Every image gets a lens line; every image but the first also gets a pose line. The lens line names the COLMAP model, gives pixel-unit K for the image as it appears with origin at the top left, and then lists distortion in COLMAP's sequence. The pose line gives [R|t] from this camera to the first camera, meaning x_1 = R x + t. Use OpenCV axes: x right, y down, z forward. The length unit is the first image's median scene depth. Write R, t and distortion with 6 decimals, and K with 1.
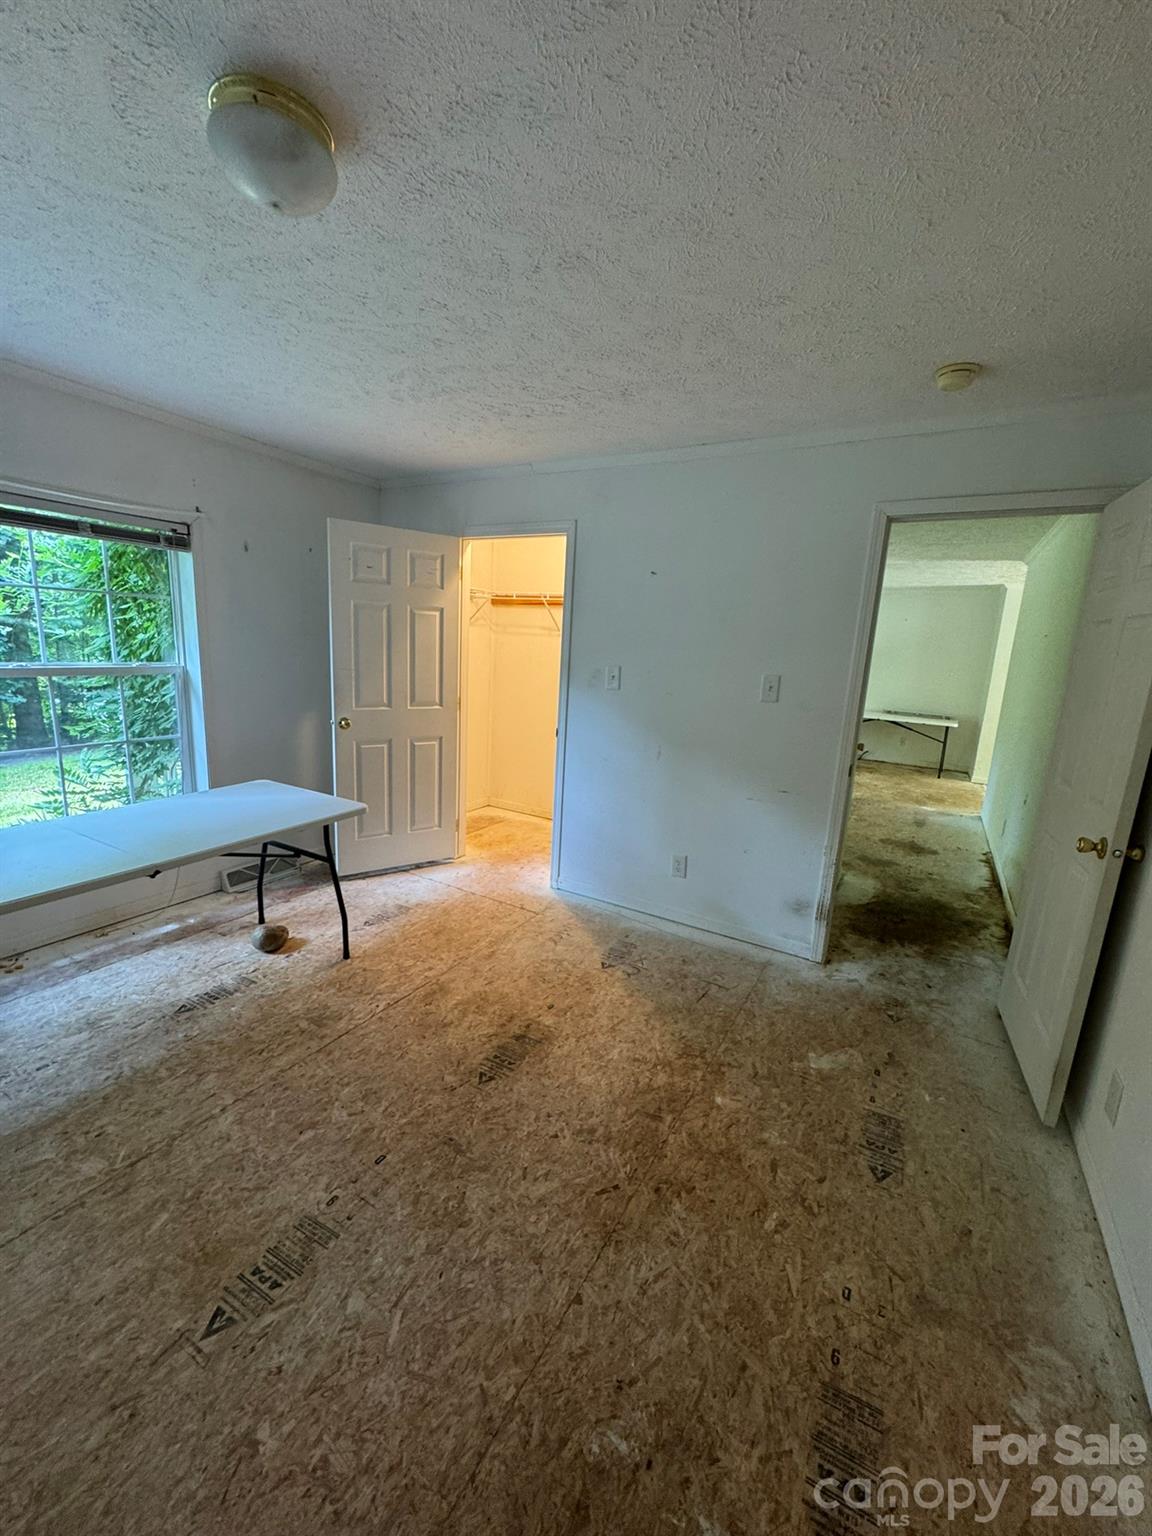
lens RADIAL K [[614.6, 0, 582.0], [0, 614.6, 768.0], [0, 0, 1]] dist [-0.001350, -0.000057]
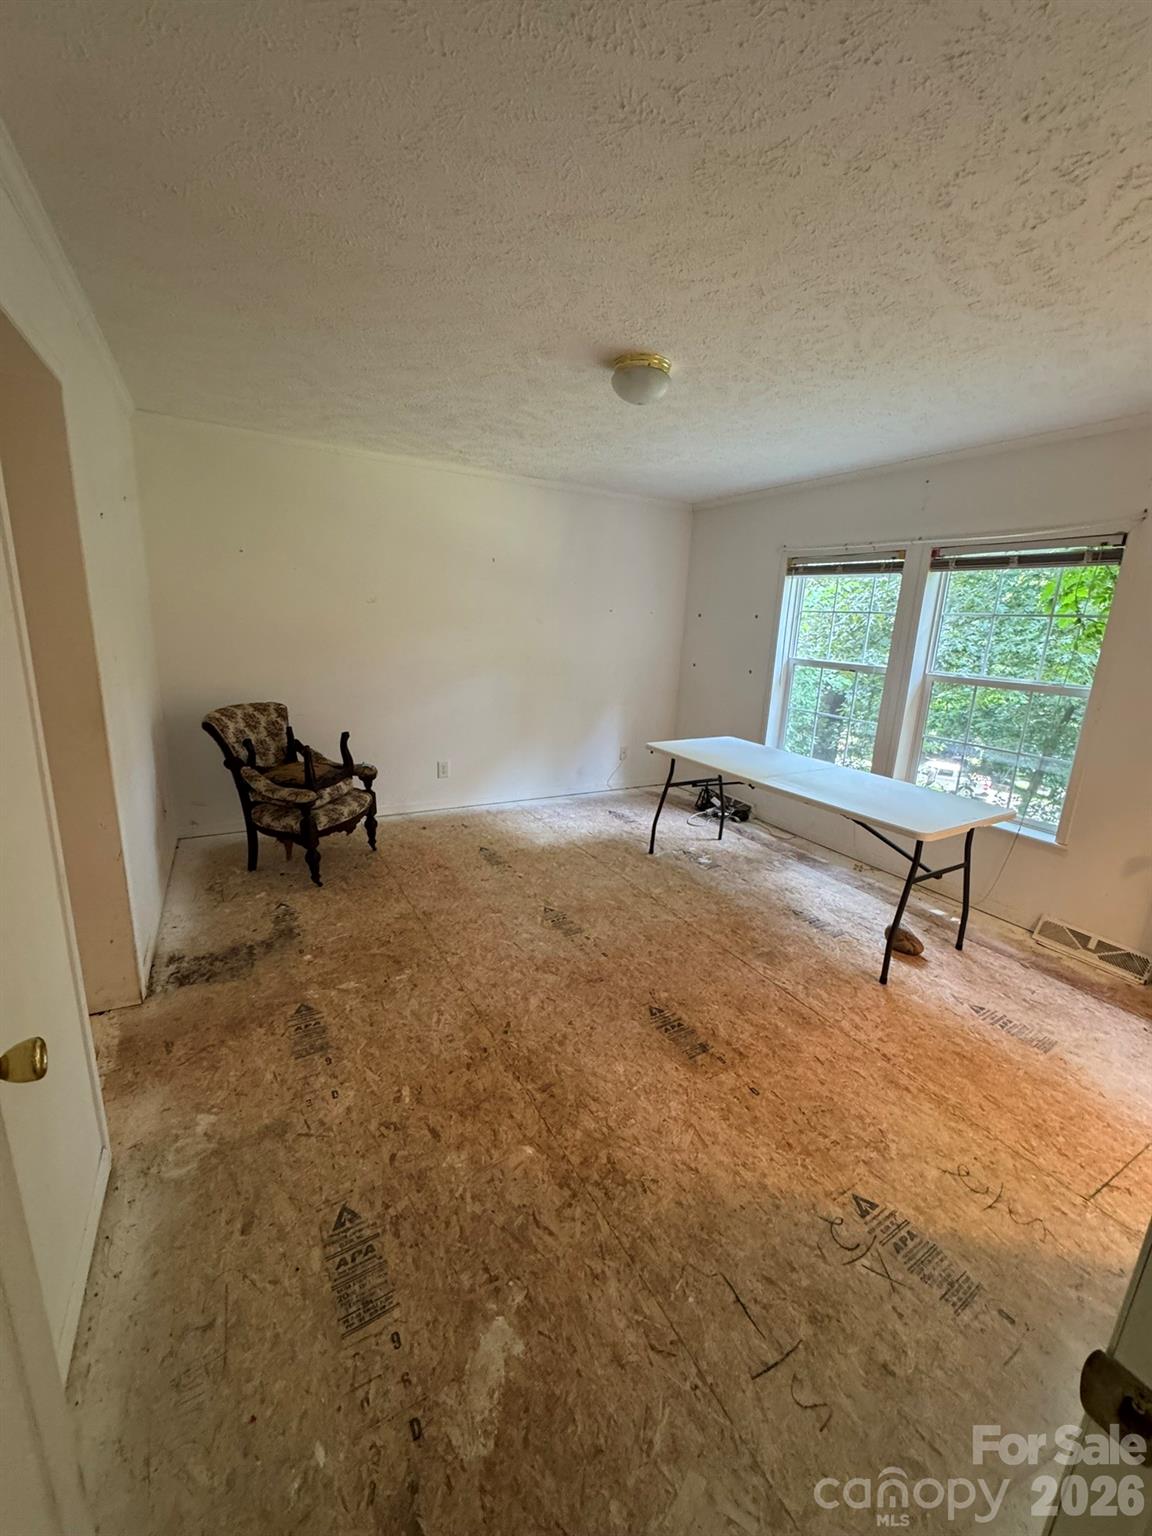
lens RADIAL K [[614.6, 0, 569.3], [0, 614.6, 770.0], [0, 0, 1]] dist [-0.001350, -0.000057]
pose [[-0.518594, 0.131405, -0.844863, 0.839906], [-0.239883, 0.926073, 0.291281, -0.206102], [0.820681, 0.353725, -0.448734, 1.237674]]
